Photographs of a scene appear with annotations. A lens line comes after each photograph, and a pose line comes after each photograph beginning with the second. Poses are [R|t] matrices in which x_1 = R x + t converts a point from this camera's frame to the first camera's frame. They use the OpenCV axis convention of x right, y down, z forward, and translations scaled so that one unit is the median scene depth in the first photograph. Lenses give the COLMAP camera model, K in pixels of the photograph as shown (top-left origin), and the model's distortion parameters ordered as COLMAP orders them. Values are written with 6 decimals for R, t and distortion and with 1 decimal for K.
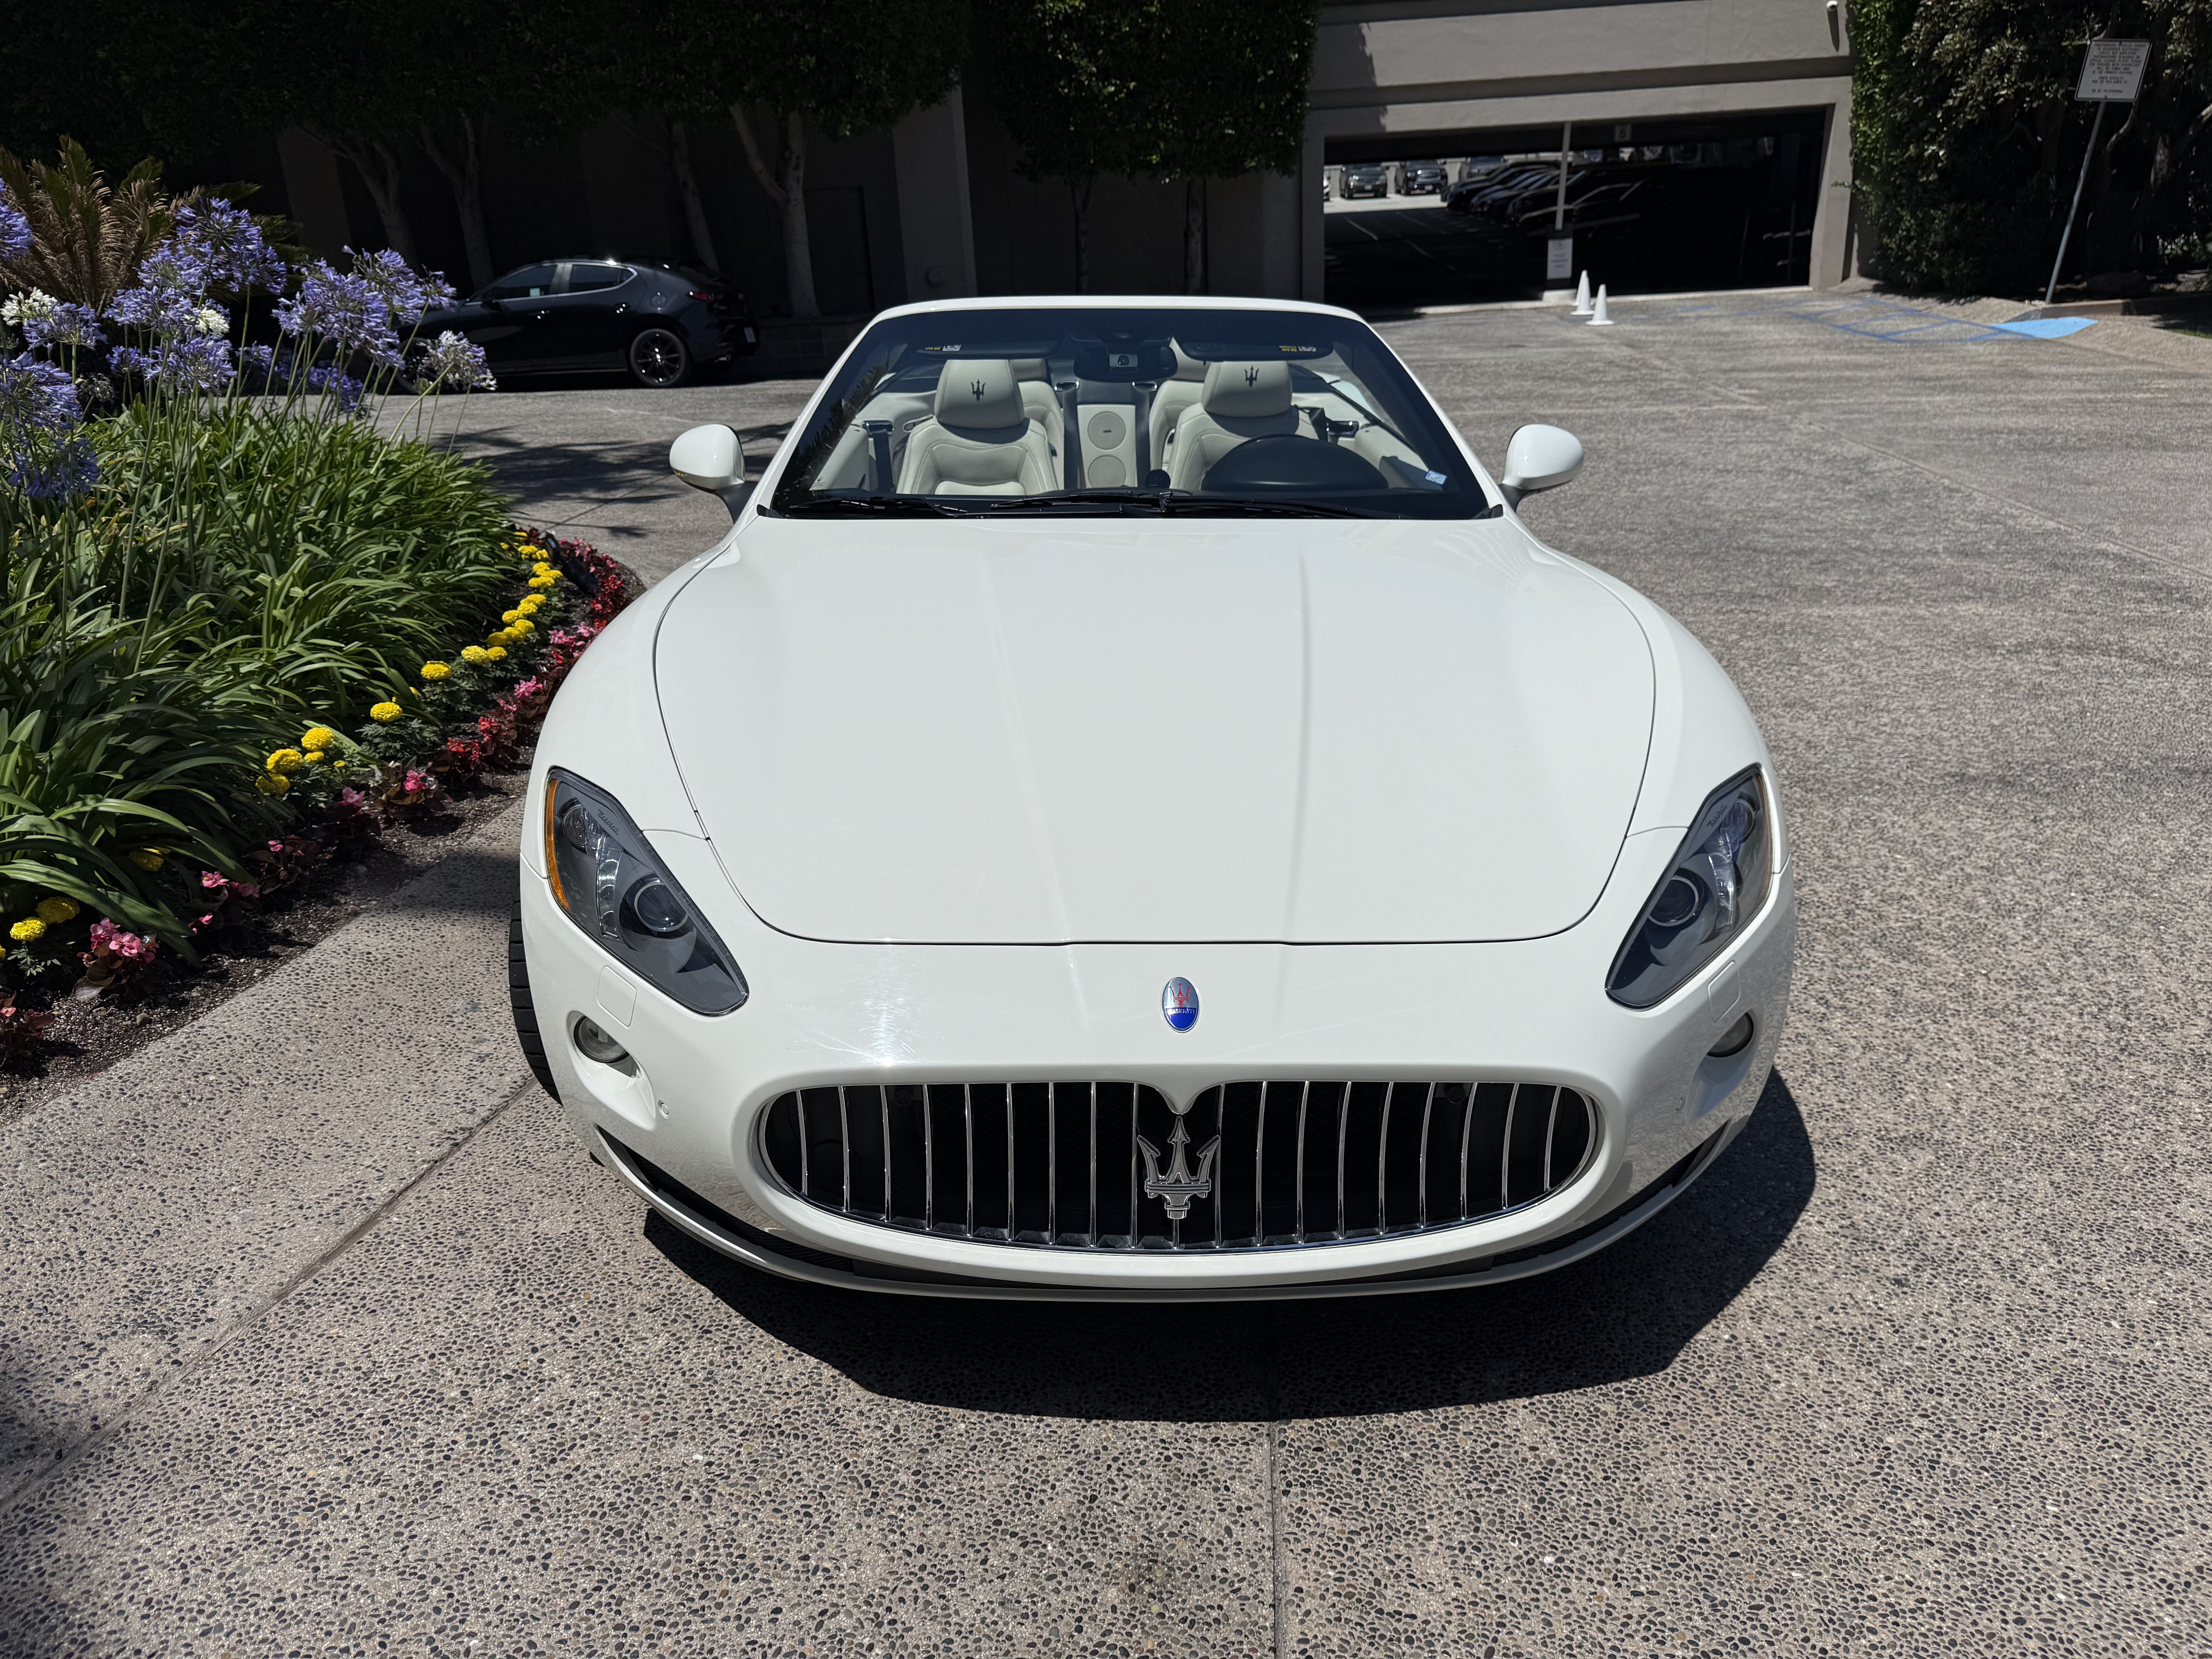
lens RADIAL K [[1540.9, 0, 1028.1], [0, 1540.9, 830.3], [0, 0, 1]] dist [0.057628, -0.074673]
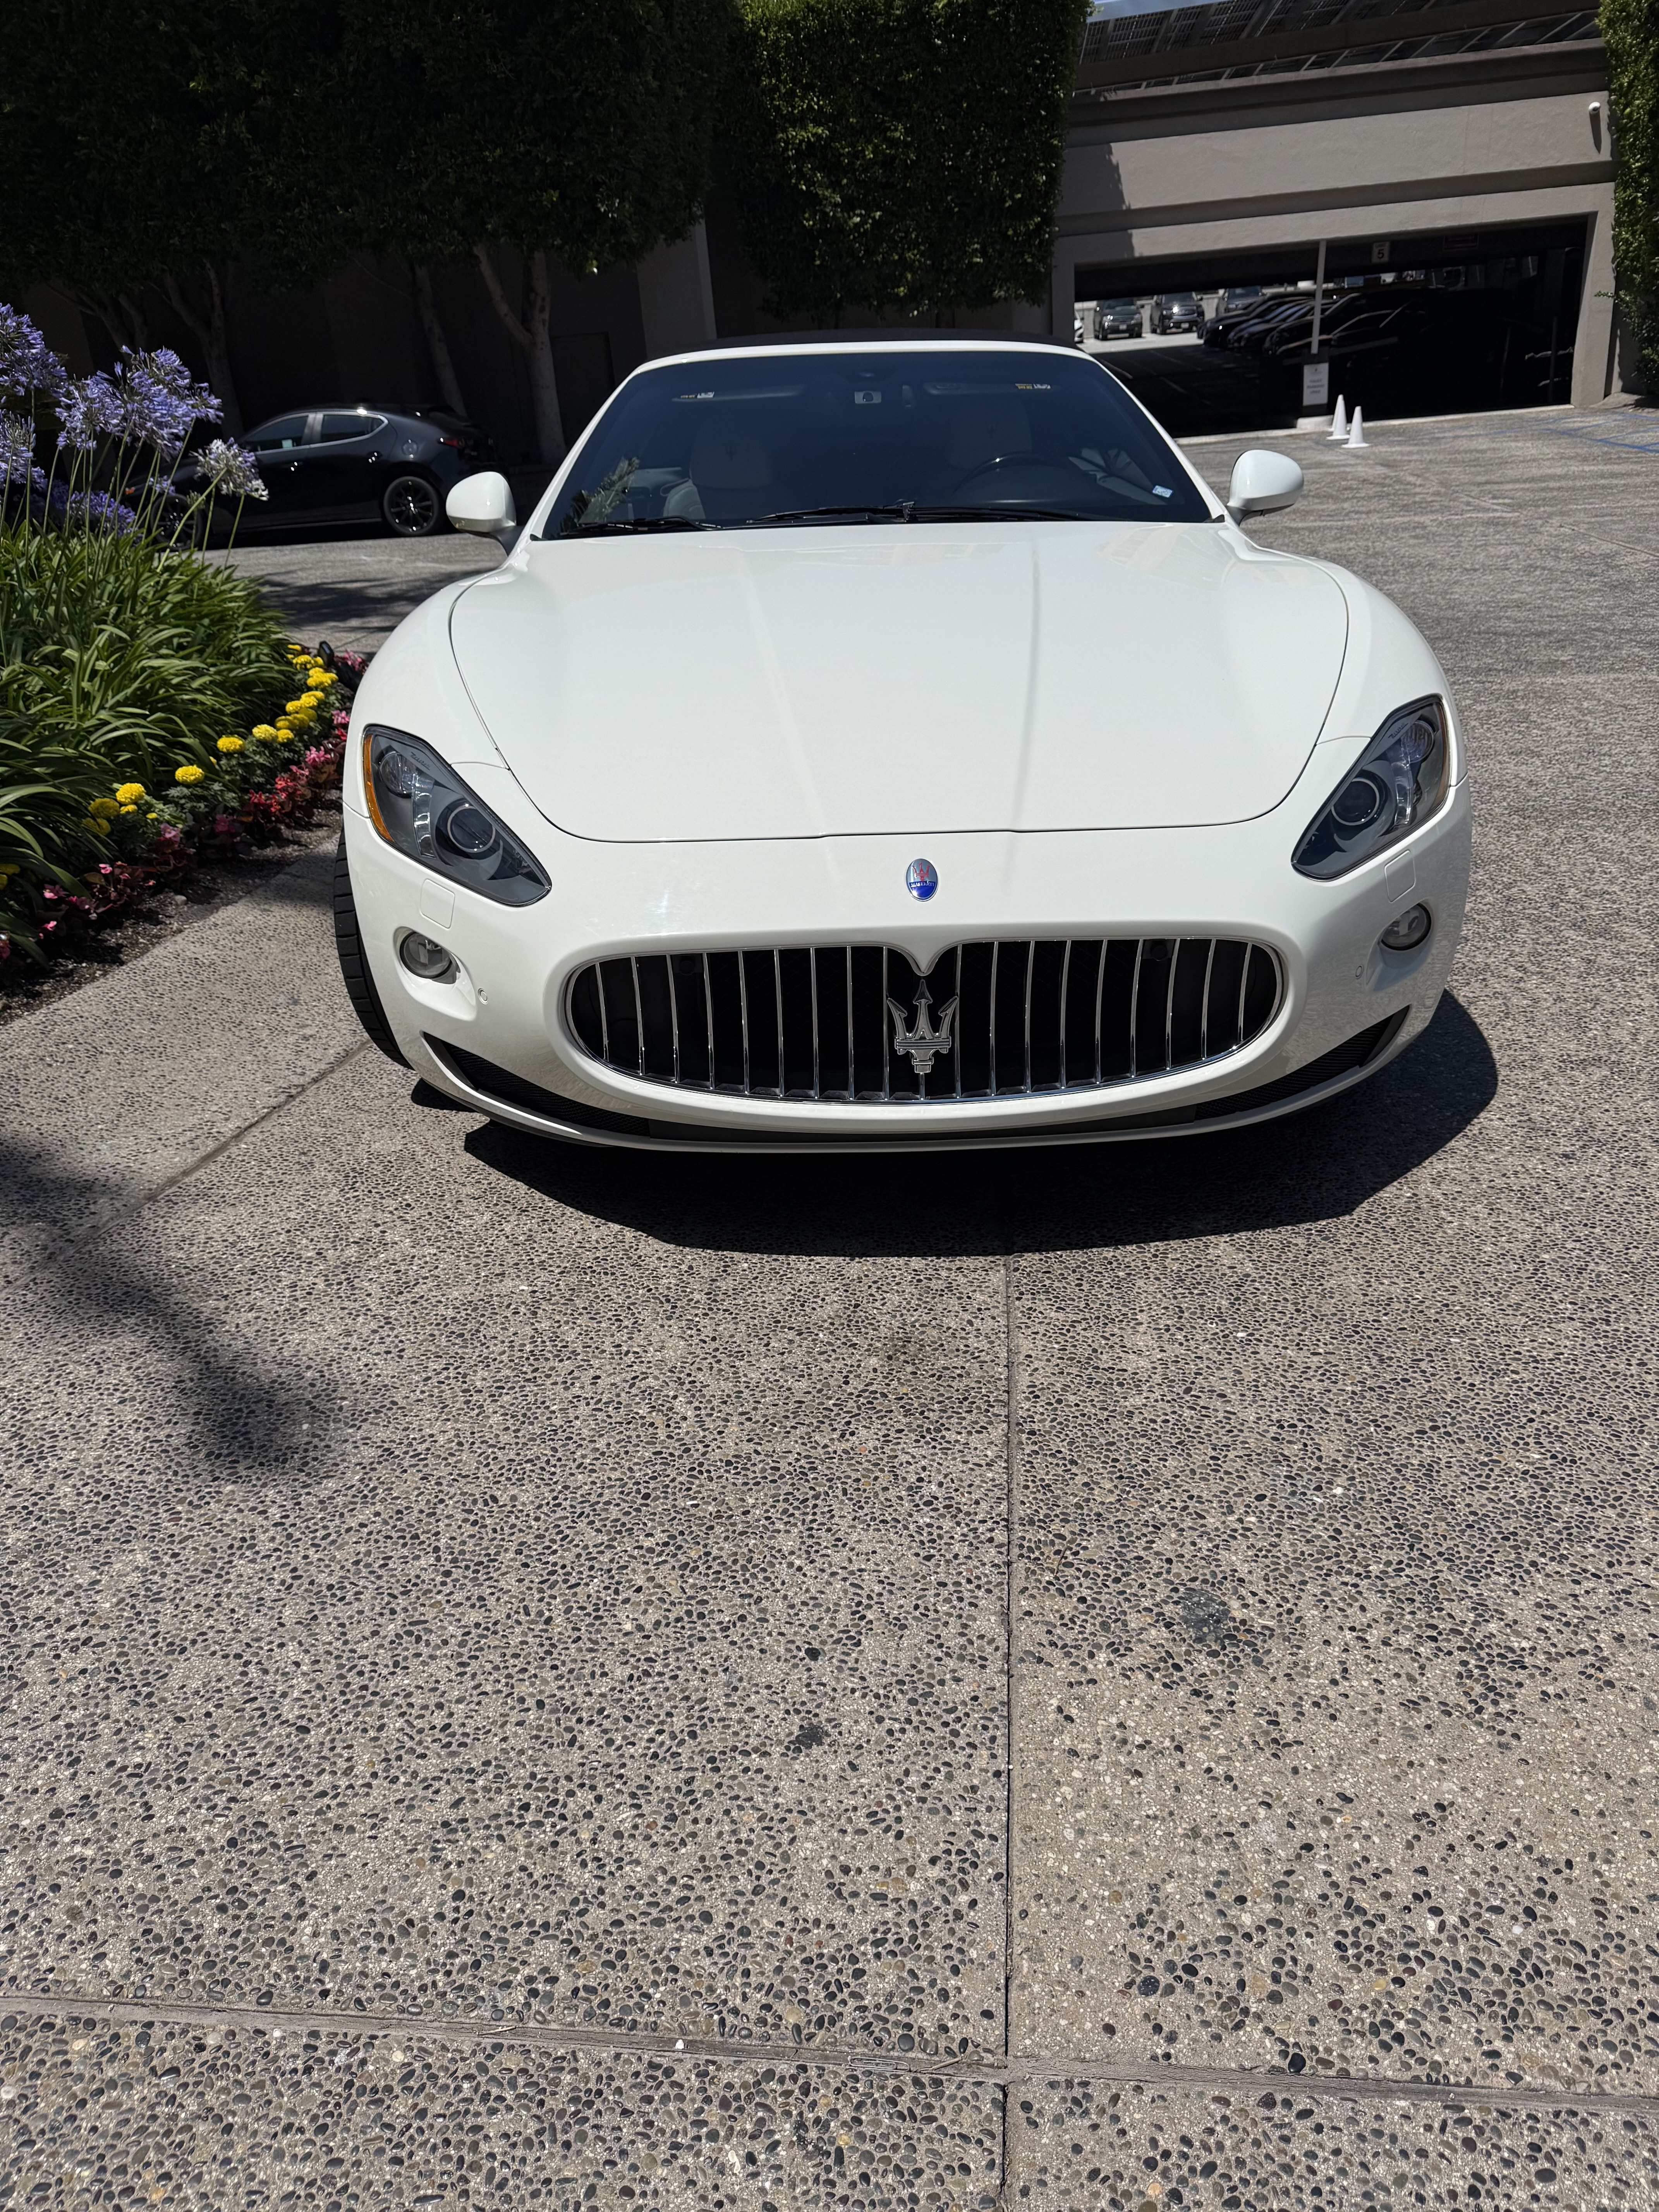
lens RADIAL K [[1535.2, 0, 763.2], [0, 1535.2, 1084.7], [0, 0, 1]] dist [0.059016, -0.062074]
pose [[0.999574, -0.022692, -0.018336, -0.002112], [0.023624, 0.998352, 0.052299, 0.123224], [0.017119, -0.052710, 0.998463, -0.101019]]
